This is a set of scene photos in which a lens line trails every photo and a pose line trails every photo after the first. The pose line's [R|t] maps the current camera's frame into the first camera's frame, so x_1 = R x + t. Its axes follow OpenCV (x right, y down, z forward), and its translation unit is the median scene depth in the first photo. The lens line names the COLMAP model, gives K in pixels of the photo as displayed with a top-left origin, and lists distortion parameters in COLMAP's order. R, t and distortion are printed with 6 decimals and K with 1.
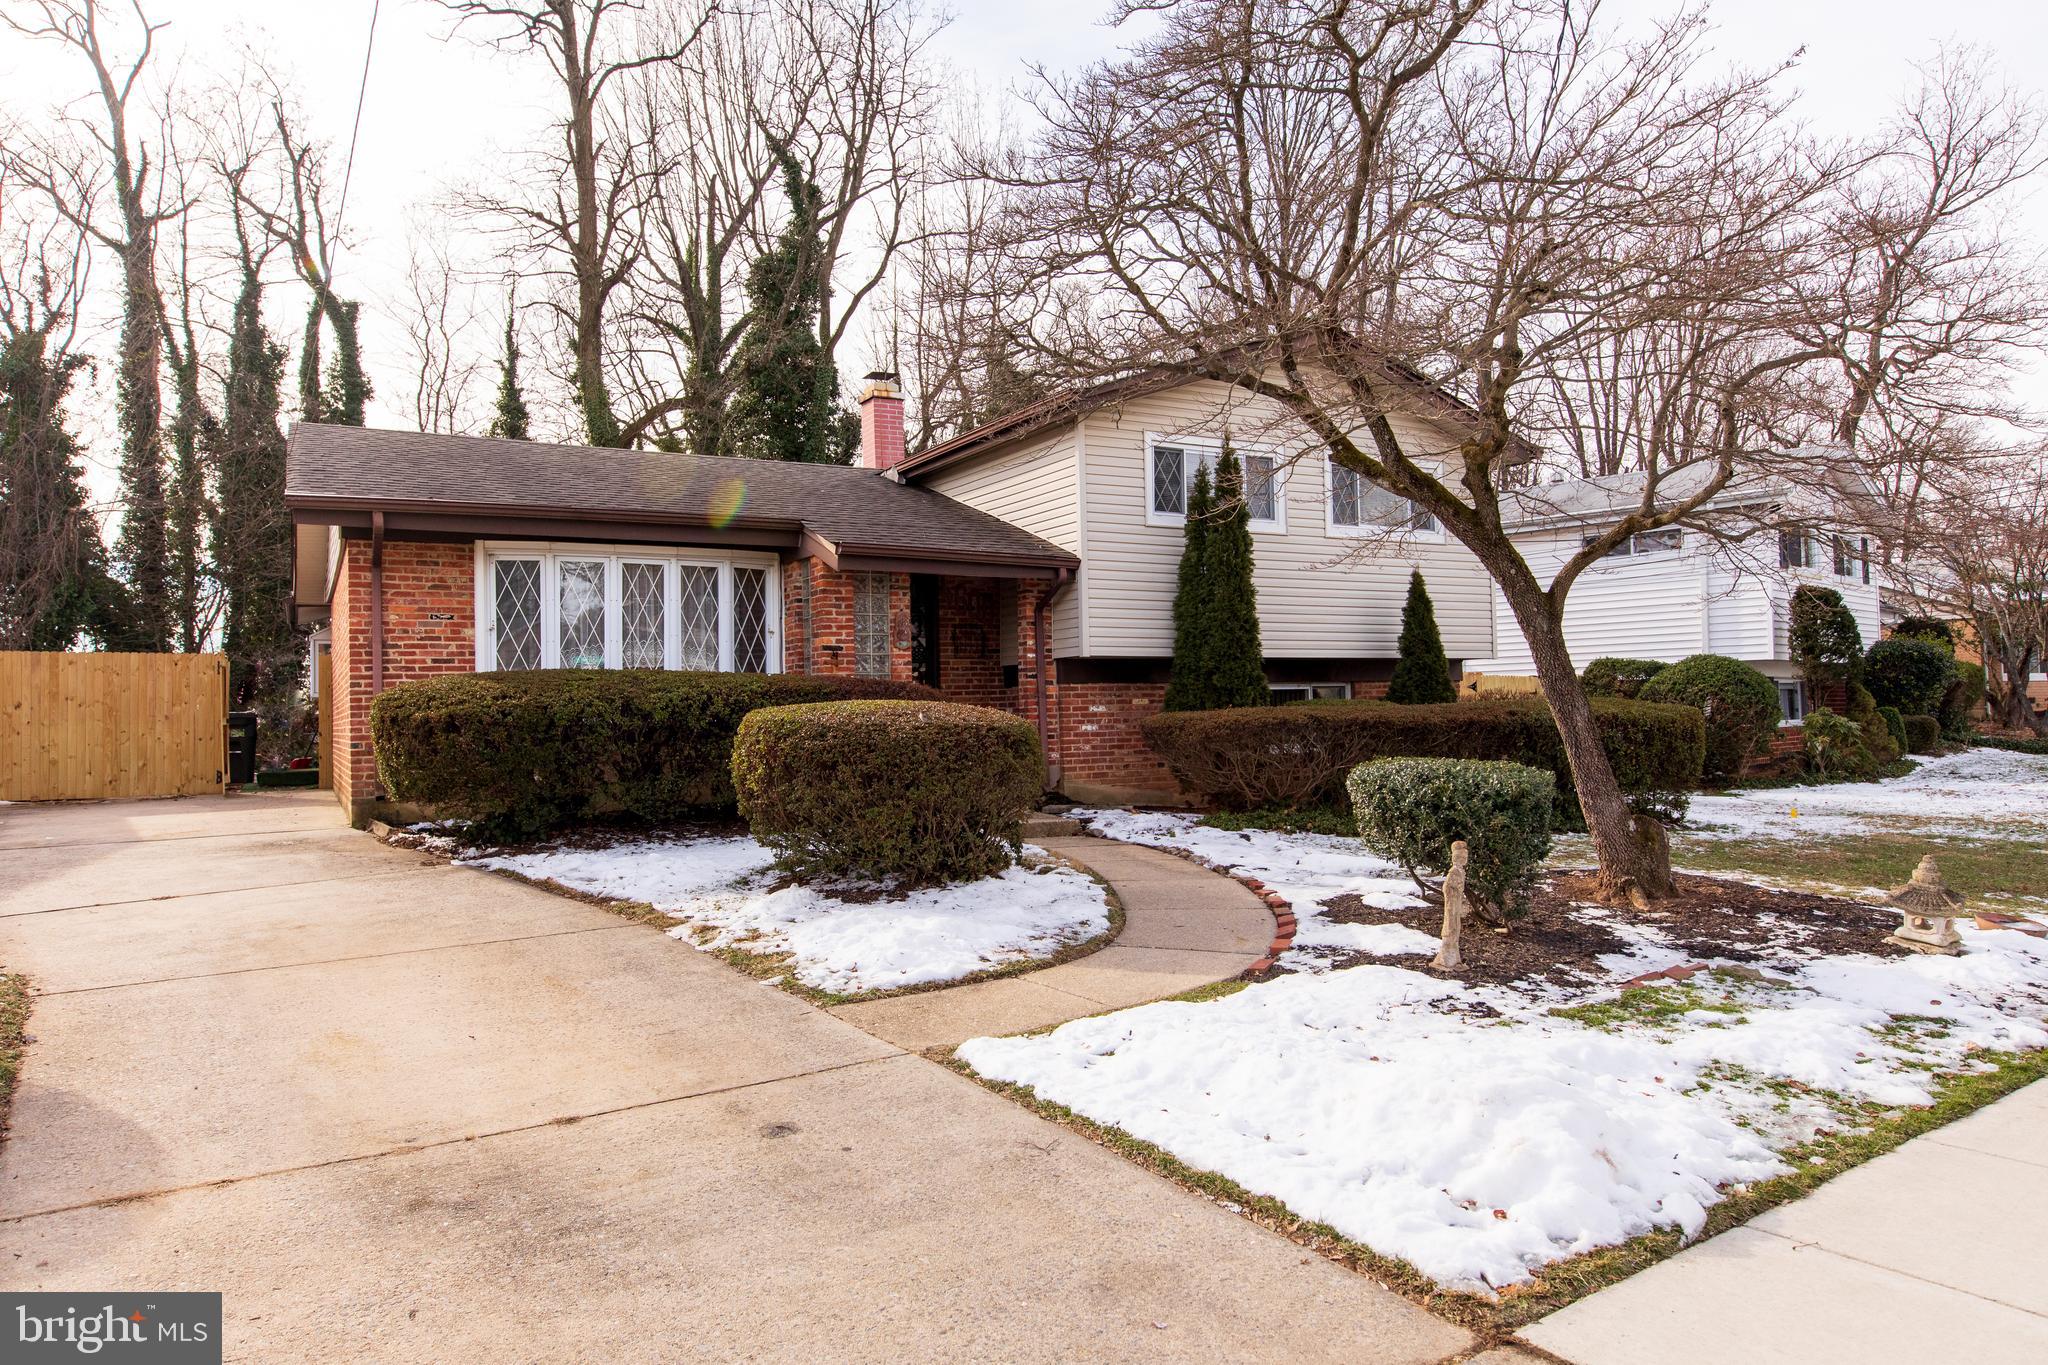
lens RADIAL K [[1159.1, 0, 1024.0], [0, 1159.1, 682.5], [0, 0, 1]] dist [-0.000565, -0.000095]
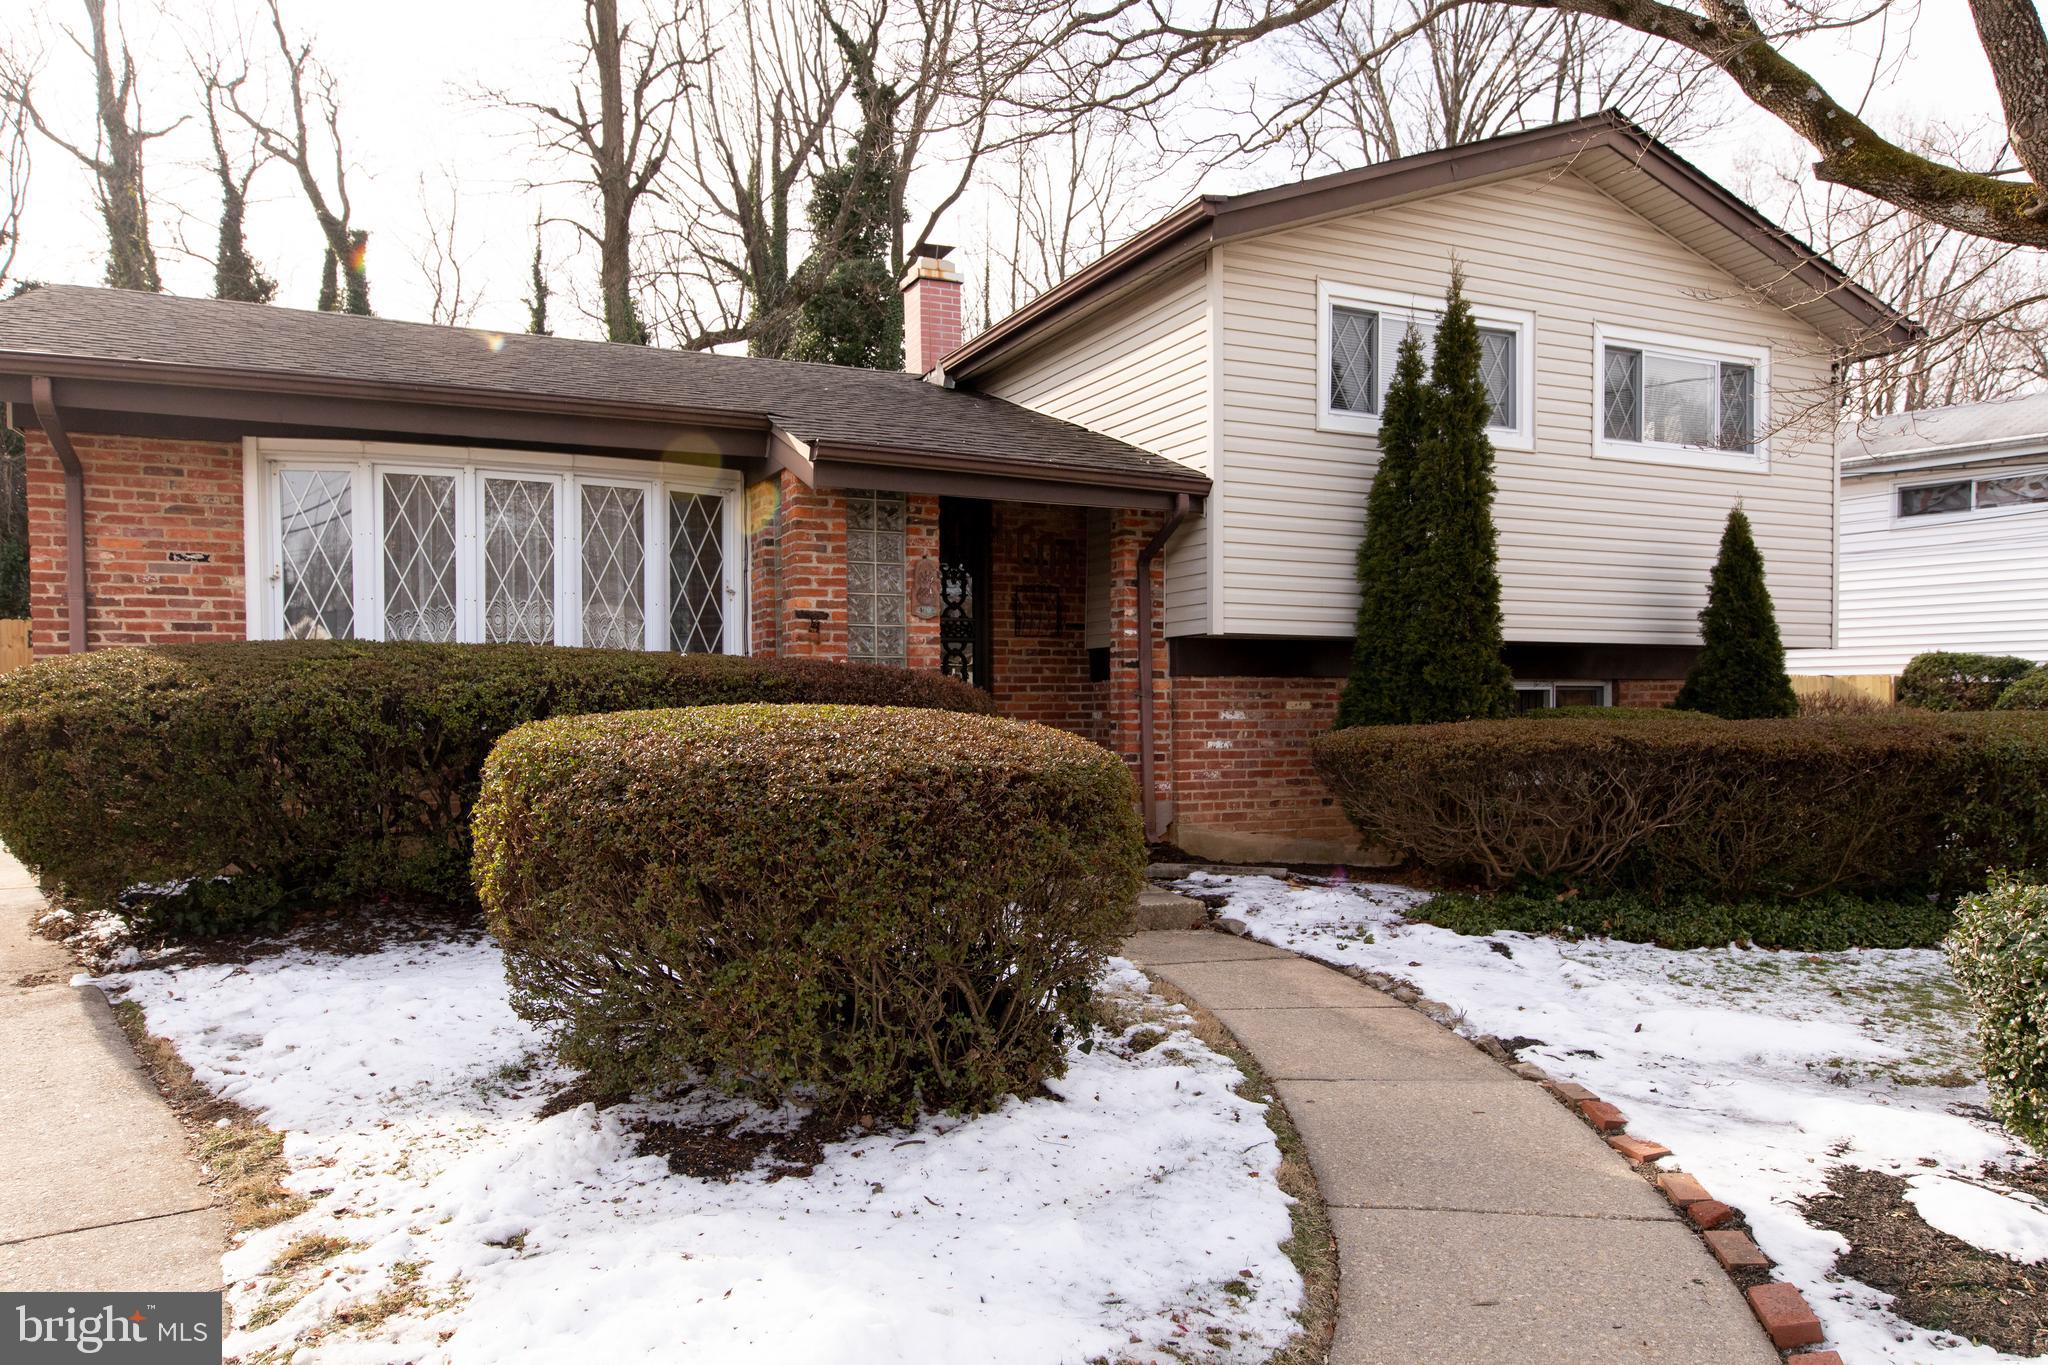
lens RADIAL K [[1281.0, 0, 931.1], [0, 1281.0, 712.0], [0, 0, 1]] dist [0.000839, 0.000926]
pose [[0.988209, 0.018436, -0.152000, 0.005711], [-0.013879, 0.999423, 0.030989, 0.000558], [0.152483, -0.028514, 0.987895, 0.276009]]
